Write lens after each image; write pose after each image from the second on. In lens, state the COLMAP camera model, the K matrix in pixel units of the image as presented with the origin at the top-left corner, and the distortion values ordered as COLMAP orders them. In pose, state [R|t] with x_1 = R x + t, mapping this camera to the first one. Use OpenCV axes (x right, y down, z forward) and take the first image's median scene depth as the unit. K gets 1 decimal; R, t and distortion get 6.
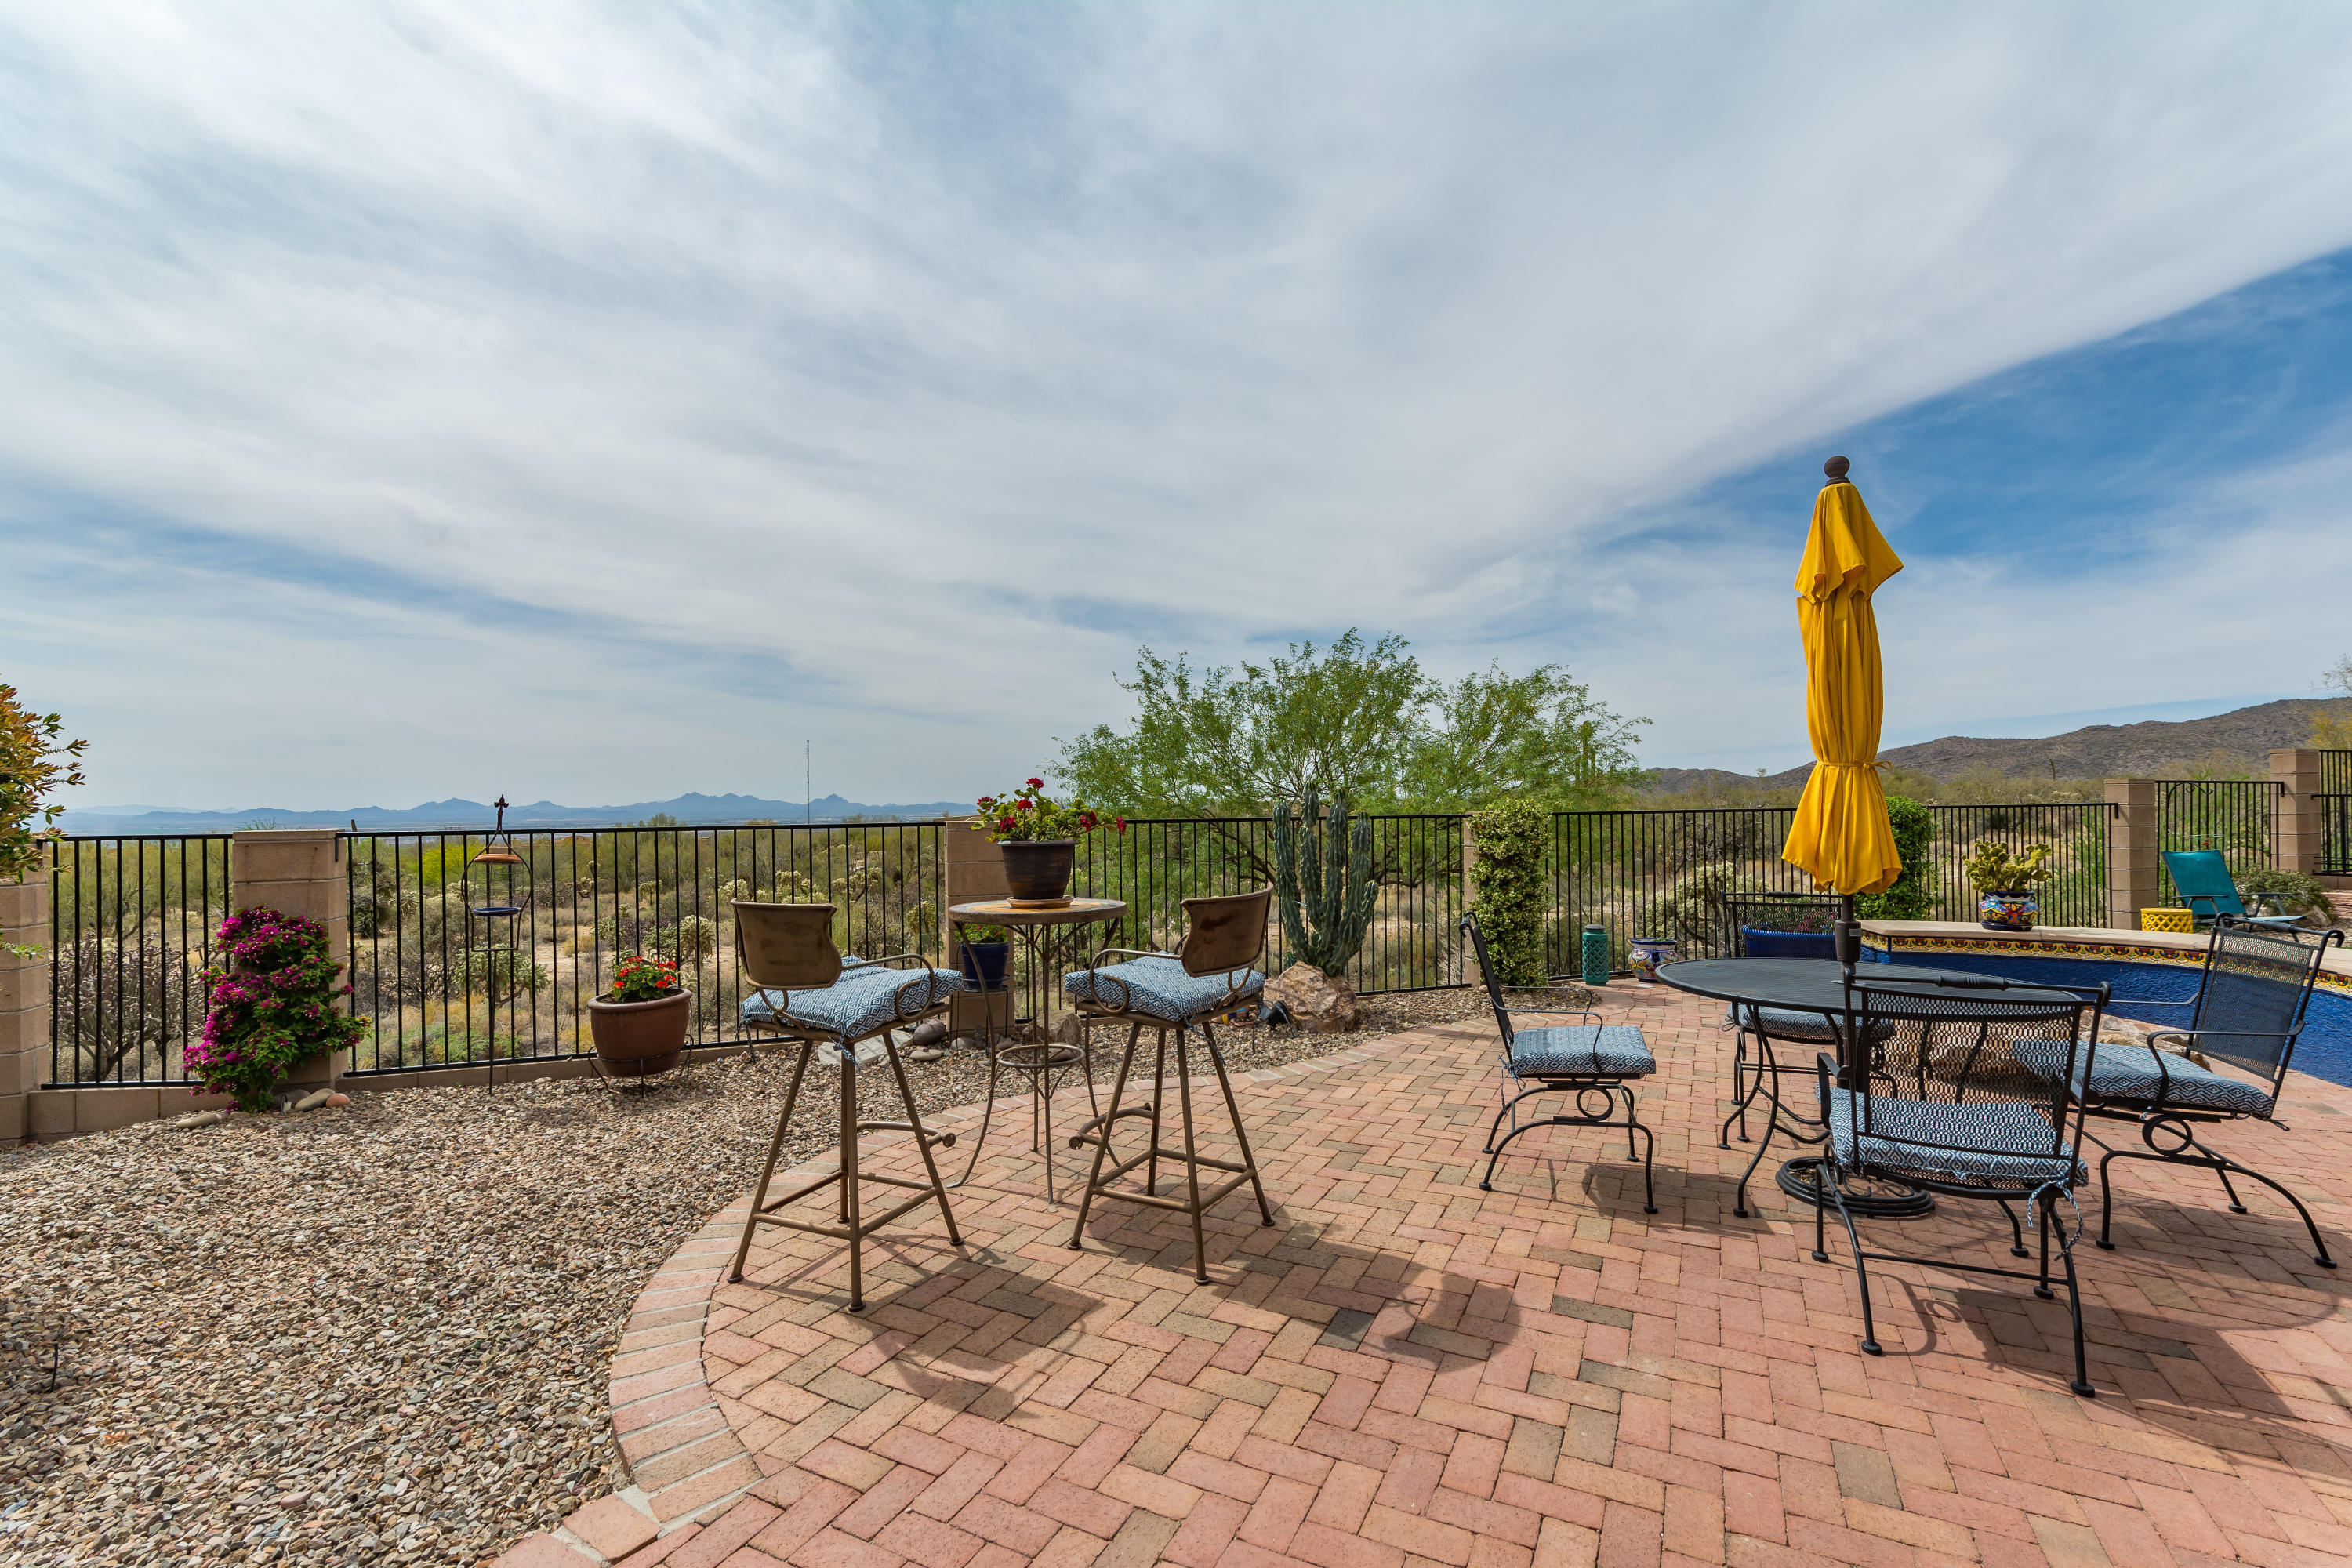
lens RADIAL K [[1024.2, 0, 1174.8], [0, 1024.2, 788.6], [0, 0, 1]] dist [-0.004854, 0.003166]
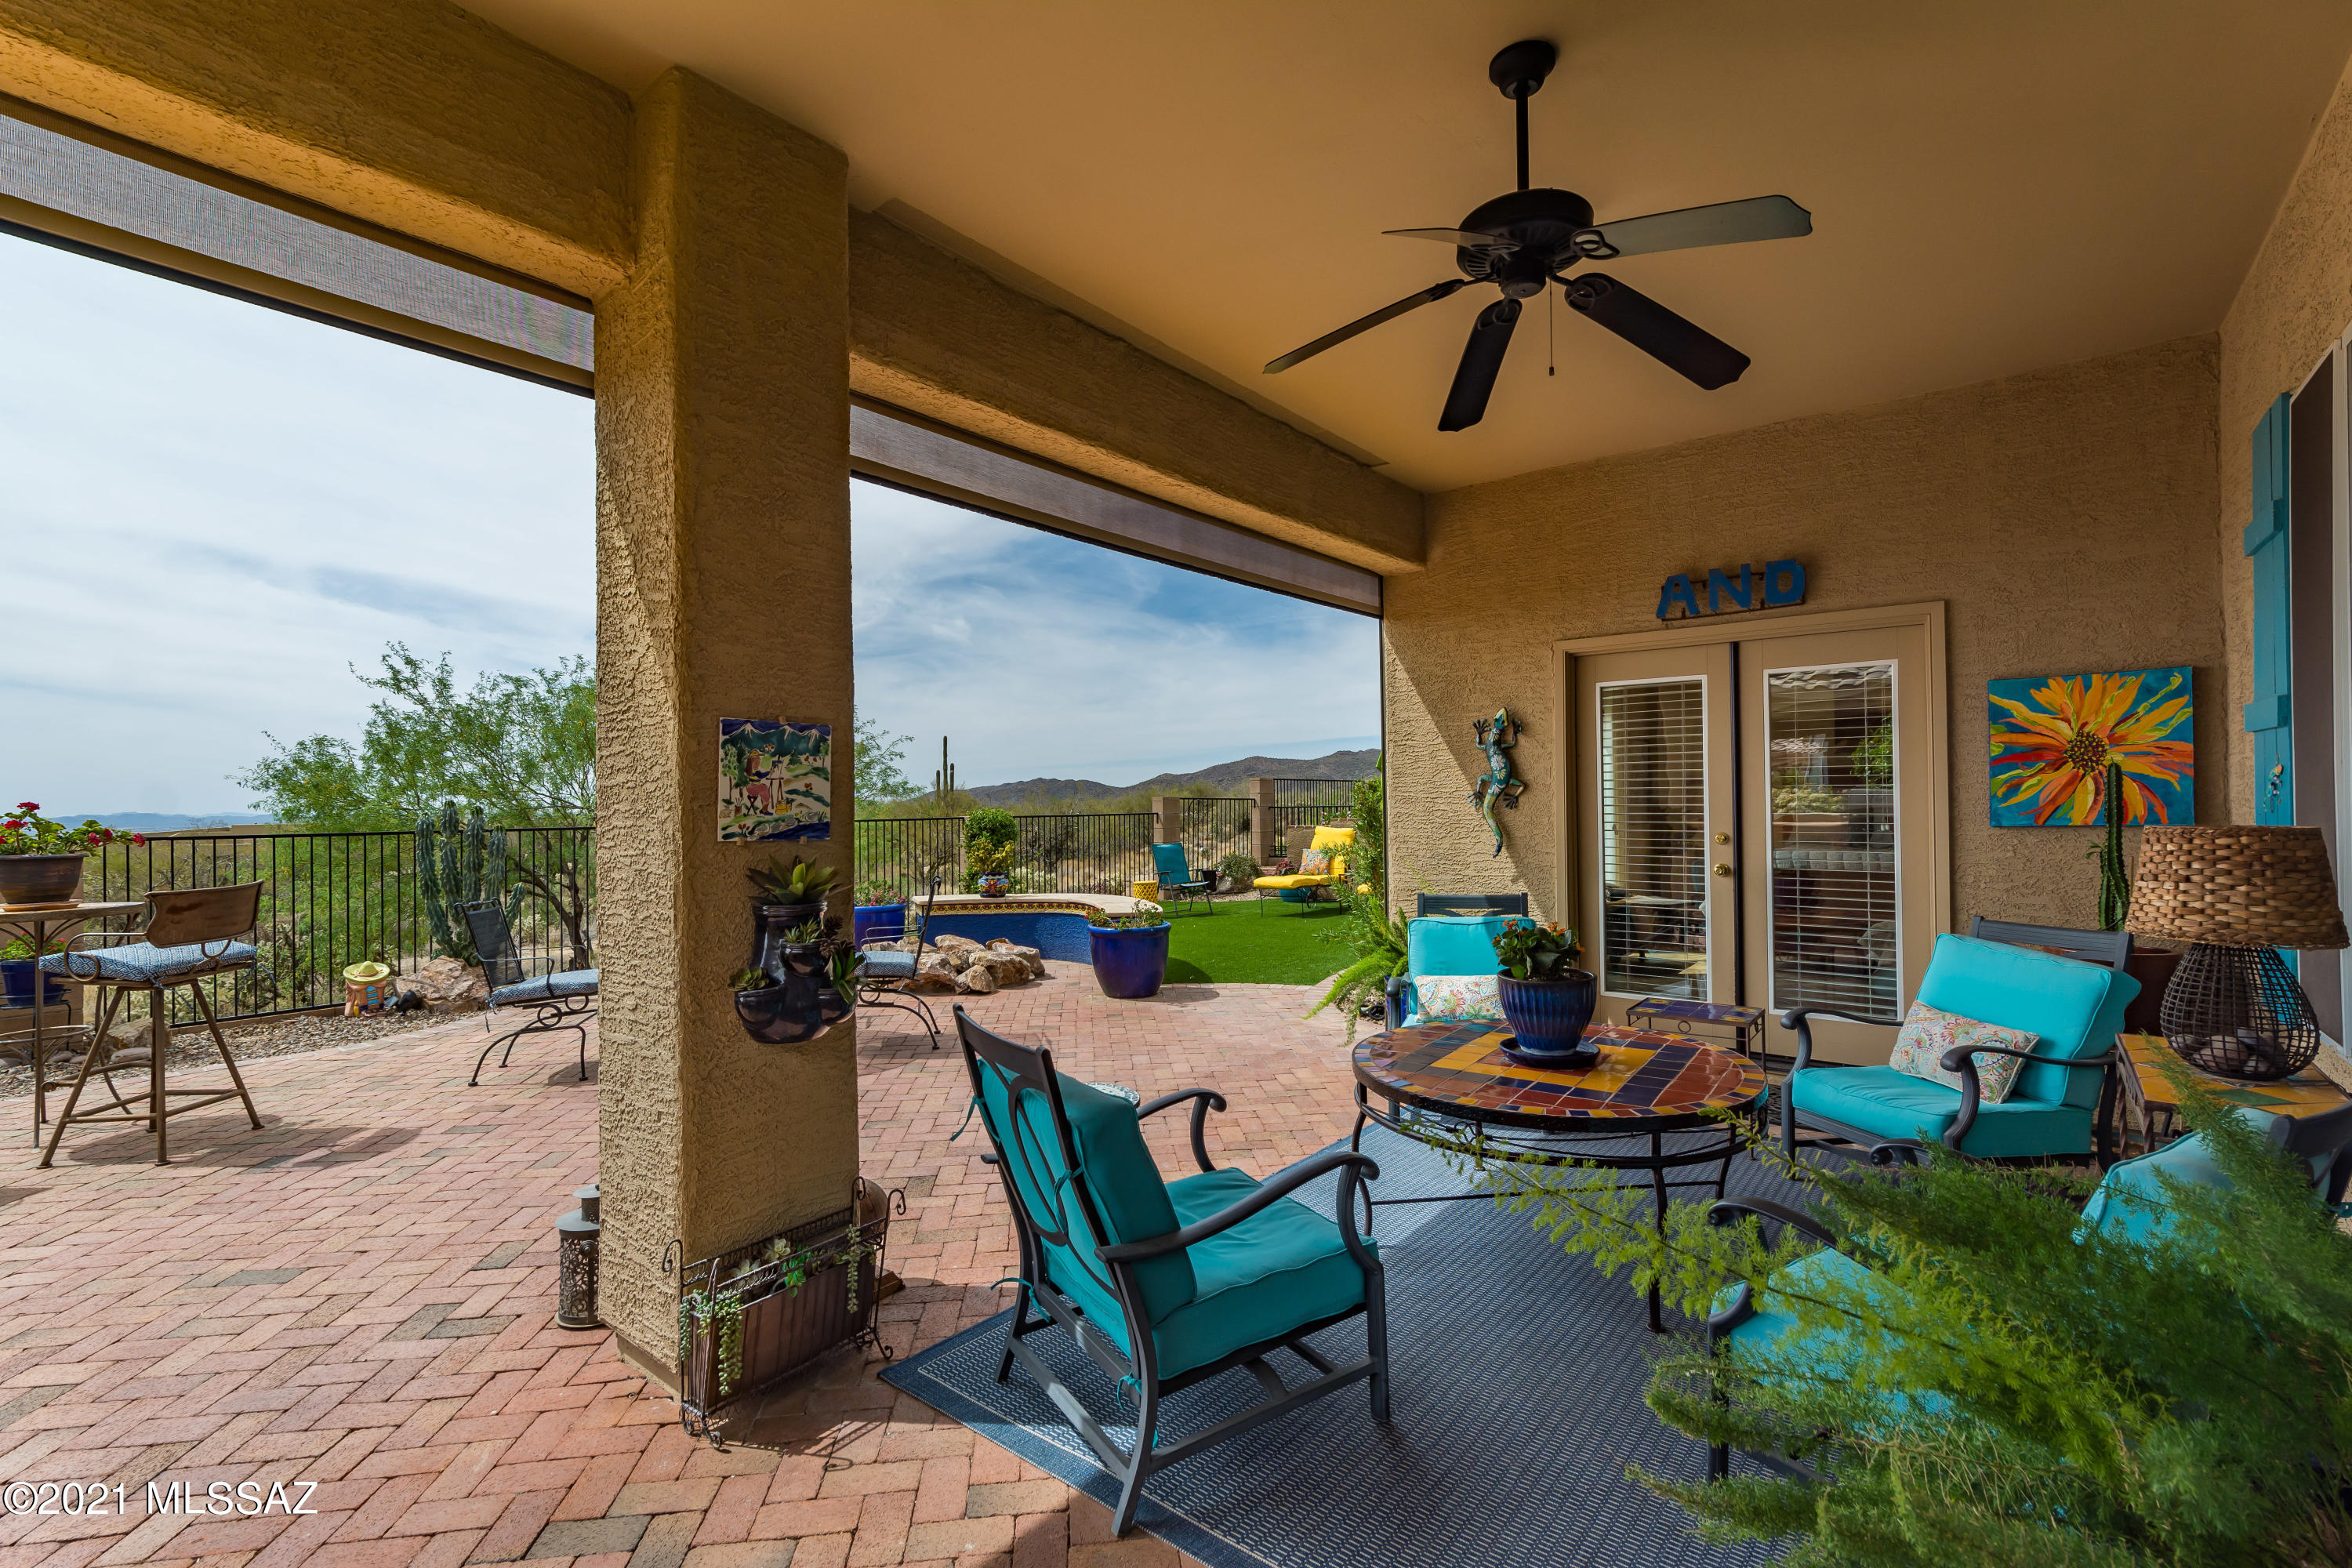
lens RADIAL K [[1024.2, 0, 1177.0], [0, 1024.2, 790.4], [0, 0, 1]] dist [-0.004854, 0.003166]
pose [[0.840353, 0.007517, 0.541988, 0.234294], [-0.004250, 0.999964, -0.007280, -0.014778], [-0.542024, 0.003814, 0.840355, -0.508193]]
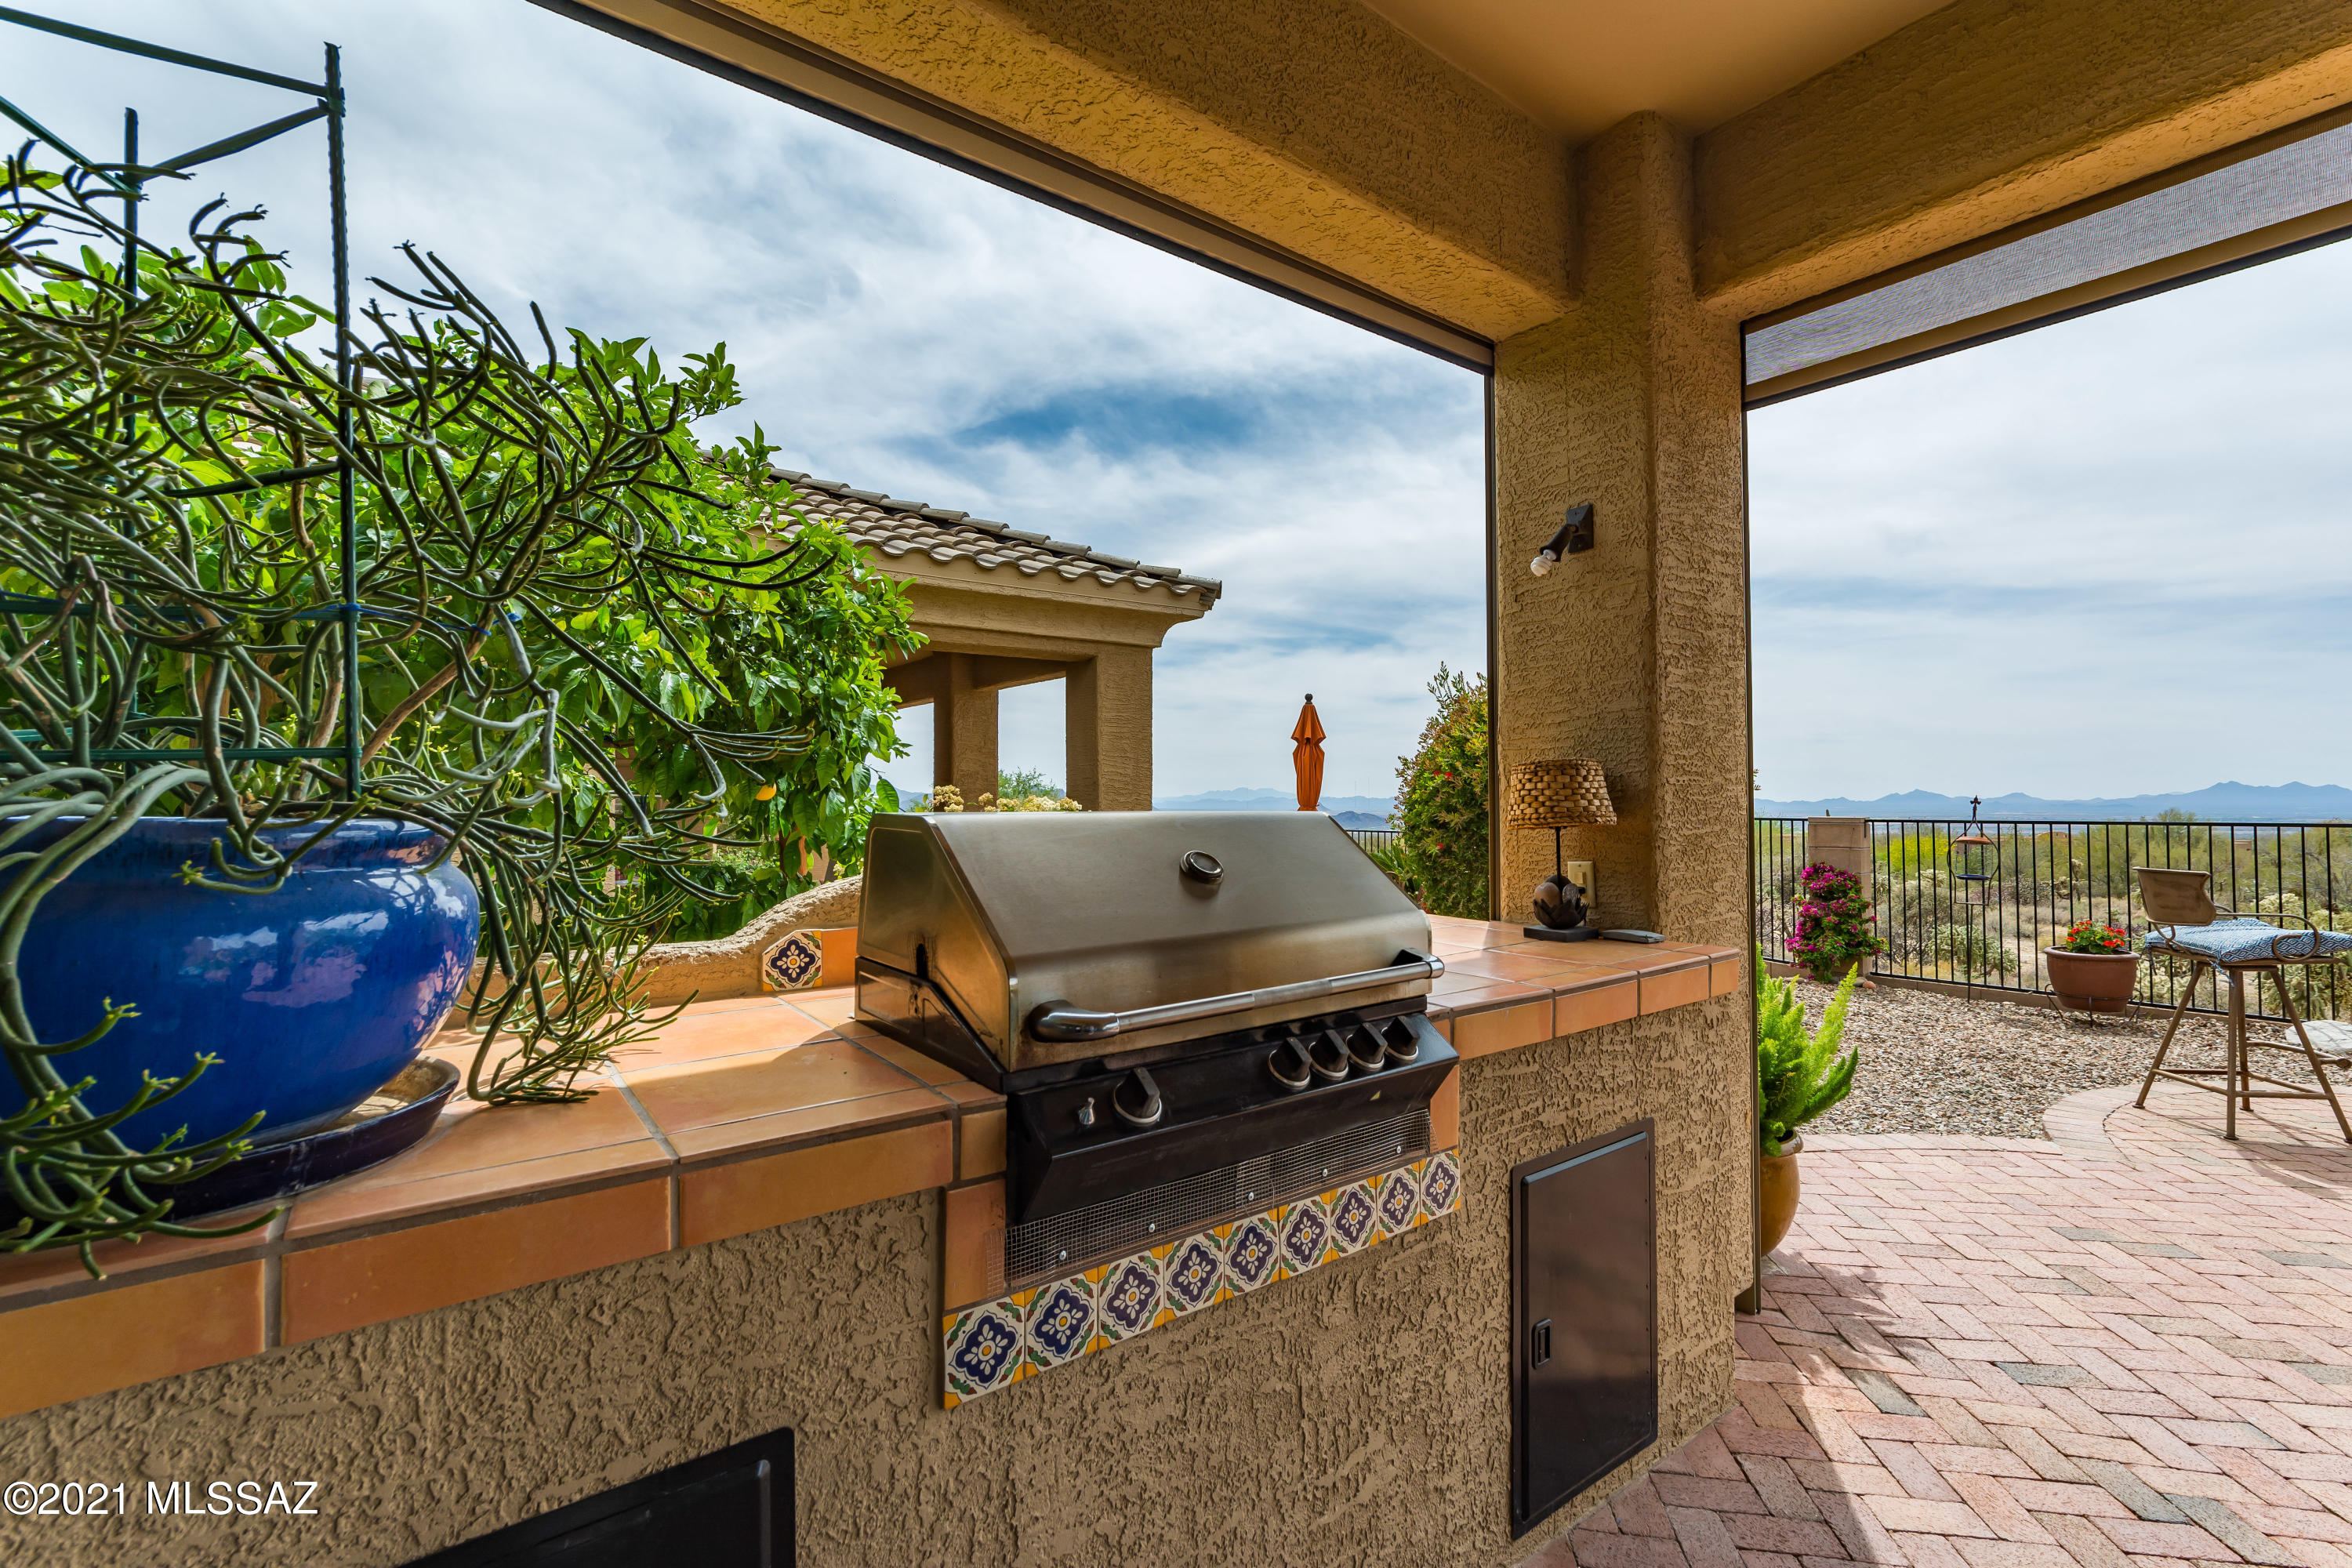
lens RADIAL K [[1024.2, 0, 1179.9], [0, 1024.2, 791.8], [0, 0, 1]] dist [-0.004854, 0.003166]
pose [[0.326206, 0.000604, -0.945298, 0.318983], [0.010374, 0.999937, 0.004219, -0.016311], [0.945242, -0.011183, 0.326179, -0.500621]]
